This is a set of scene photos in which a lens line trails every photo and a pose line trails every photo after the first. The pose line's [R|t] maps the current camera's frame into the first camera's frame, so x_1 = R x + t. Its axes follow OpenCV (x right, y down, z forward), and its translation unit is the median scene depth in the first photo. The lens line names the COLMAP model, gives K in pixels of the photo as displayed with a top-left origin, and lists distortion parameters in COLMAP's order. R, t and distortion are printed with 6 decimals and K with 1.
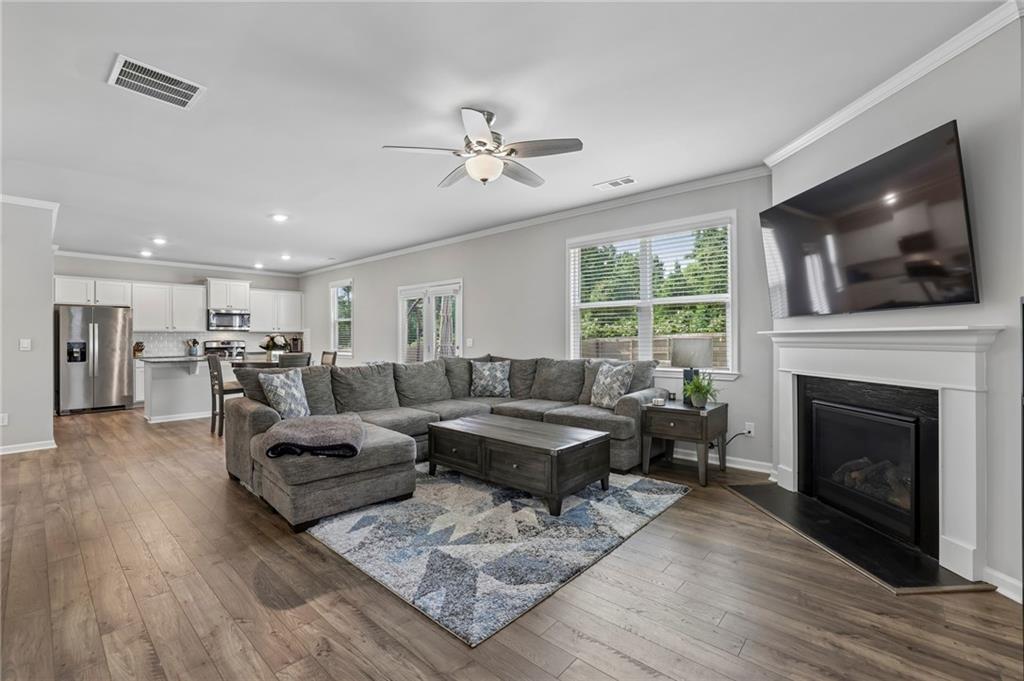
lens RADIAL K [[442.0, 0, 525.4], [0, 442.0, 342.4], [0, 0, 1]] dist [-0.035987, 0.010616]
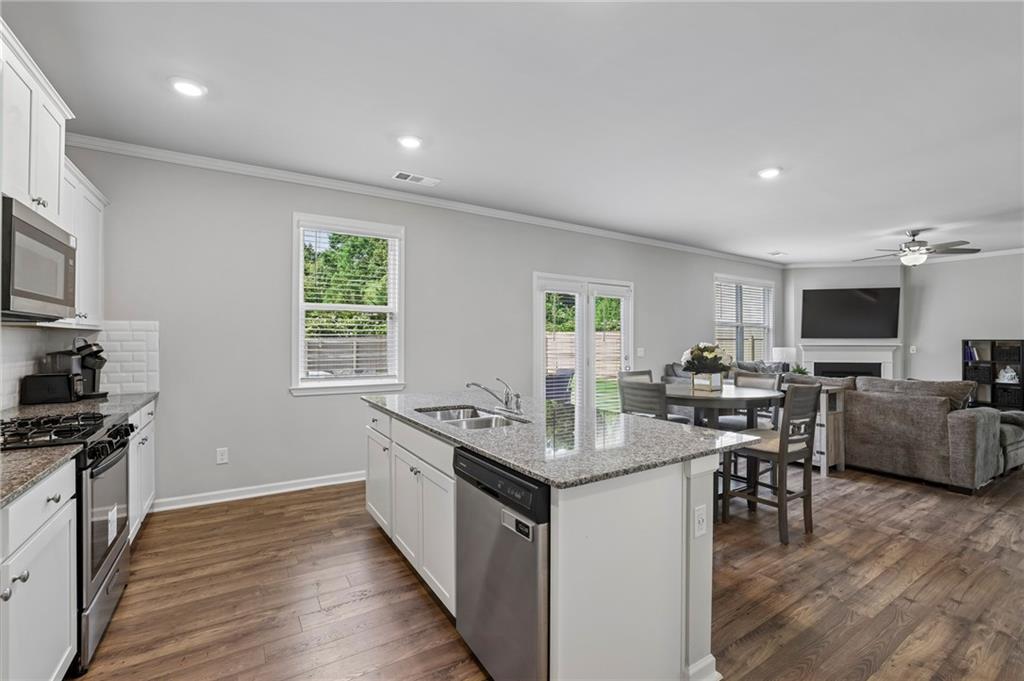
lens RADIAL K [[442.0, 0, 510.7], [0, 442.0, 338.1], [0, 0, 1]] dist [-0.035987, 0.010616]
pose [[0.288709, 0.011878, 0.957343, -2.798775], [0.006815, 0.999872, -0.014461, -0.044657], [-0.957393, 0.010699, 0.288591, 2.499450]]
